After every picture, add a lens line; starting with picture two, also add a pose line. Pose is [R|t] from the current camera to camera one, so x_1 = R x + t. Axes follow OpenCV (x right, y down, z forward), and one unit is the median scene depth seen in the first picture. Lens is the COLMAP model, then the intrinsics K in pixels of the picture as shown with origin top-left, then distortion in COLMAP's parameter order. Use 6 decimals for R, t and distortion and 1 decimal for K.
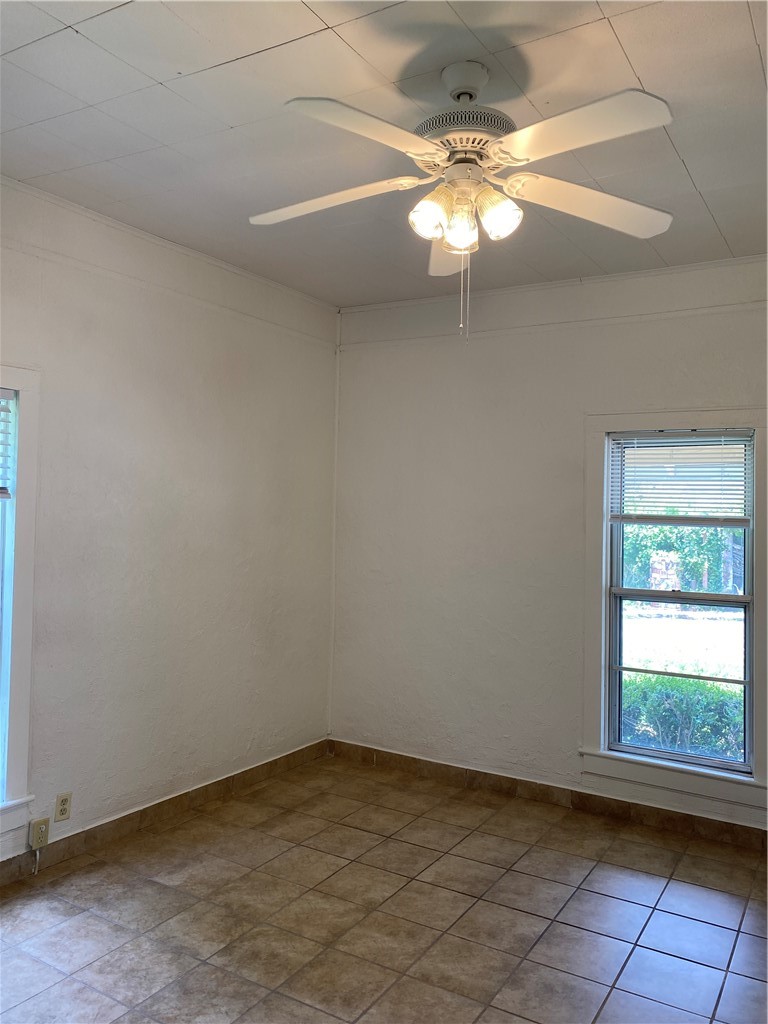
lens RADIAL K [[785.4, 0, 387.4], [0, 785.4, 516.6], [0, 0, 1]] dist [0.014449, -0.006479]
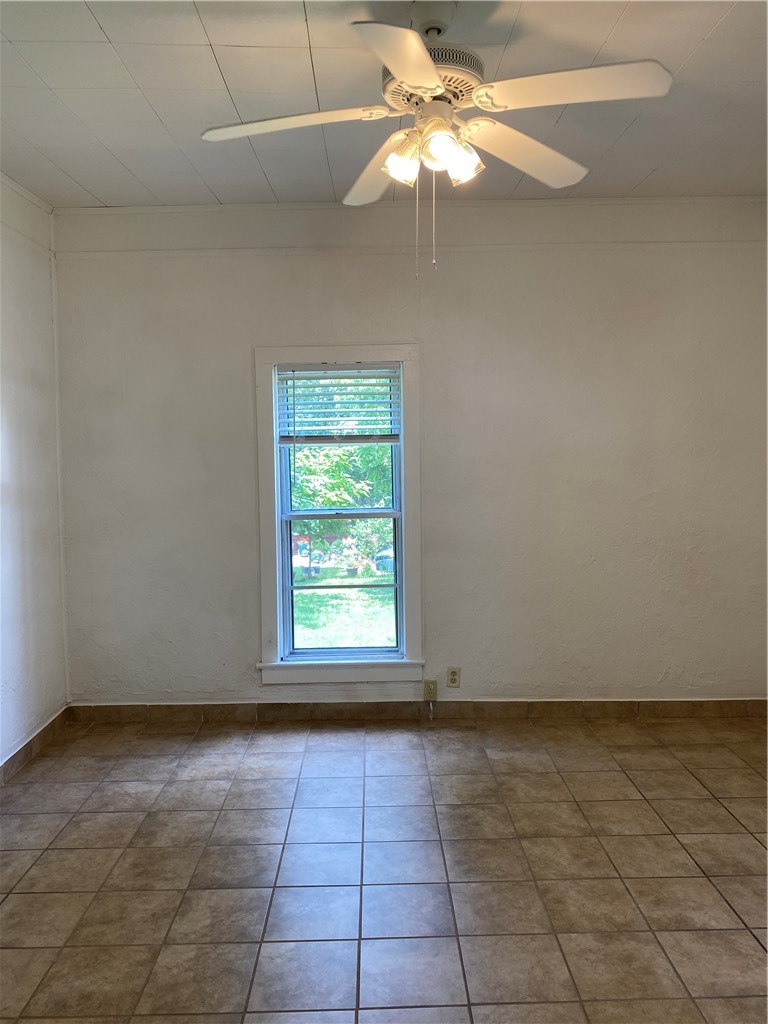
lens RADIAL K [[785.4, 0, 382.5], [0, 785.4, 506.3], [0, 0, 1]] dist [0.014449, -0.006479]
pose [[0.537311, 0.034917, -0.842661, 0.625872], [0.016853, 0.998499, 0.052121, 0.020432], [0.843215, -0.042207, 0.535916, 0.232823]]
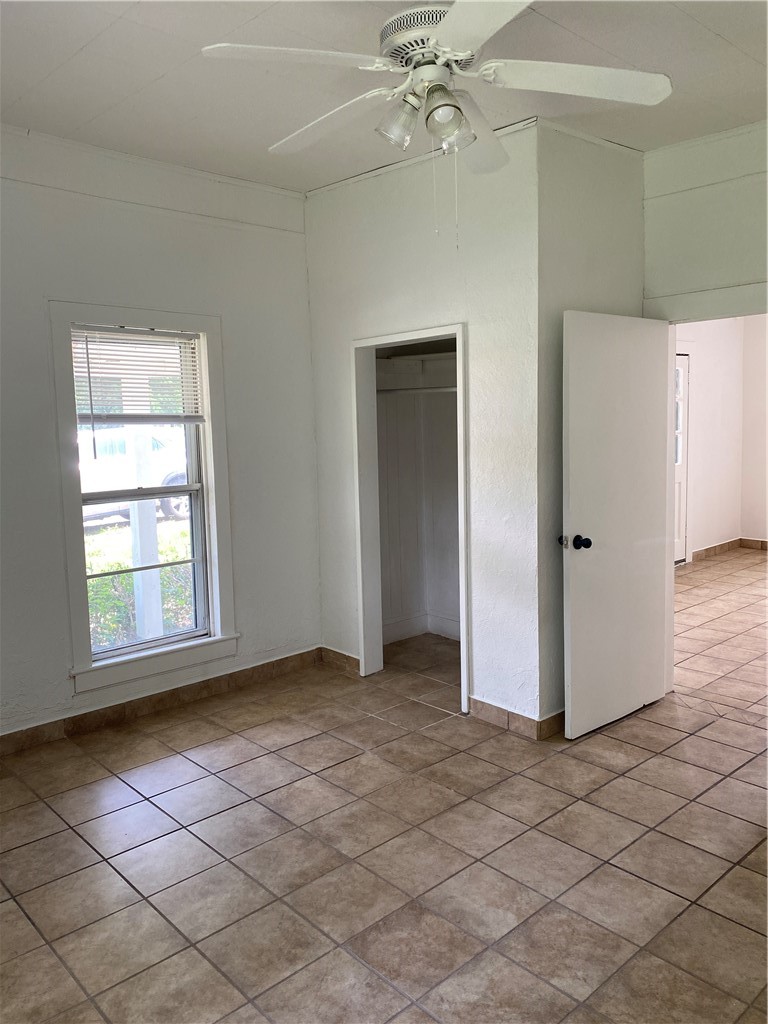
lens RADIAL K [[785.4, 0, 377.4], [0, 785.4, 513.6], [0, 0, 1]] dist [0.014449, -0.006479]
pose [[0.268141, -0.143623, 0.952614, -0.638463], [0.023943, 0.989513, 0.142447, -0.013142], [-0.963082, -0.015388, 0.268768, 0.512291]]
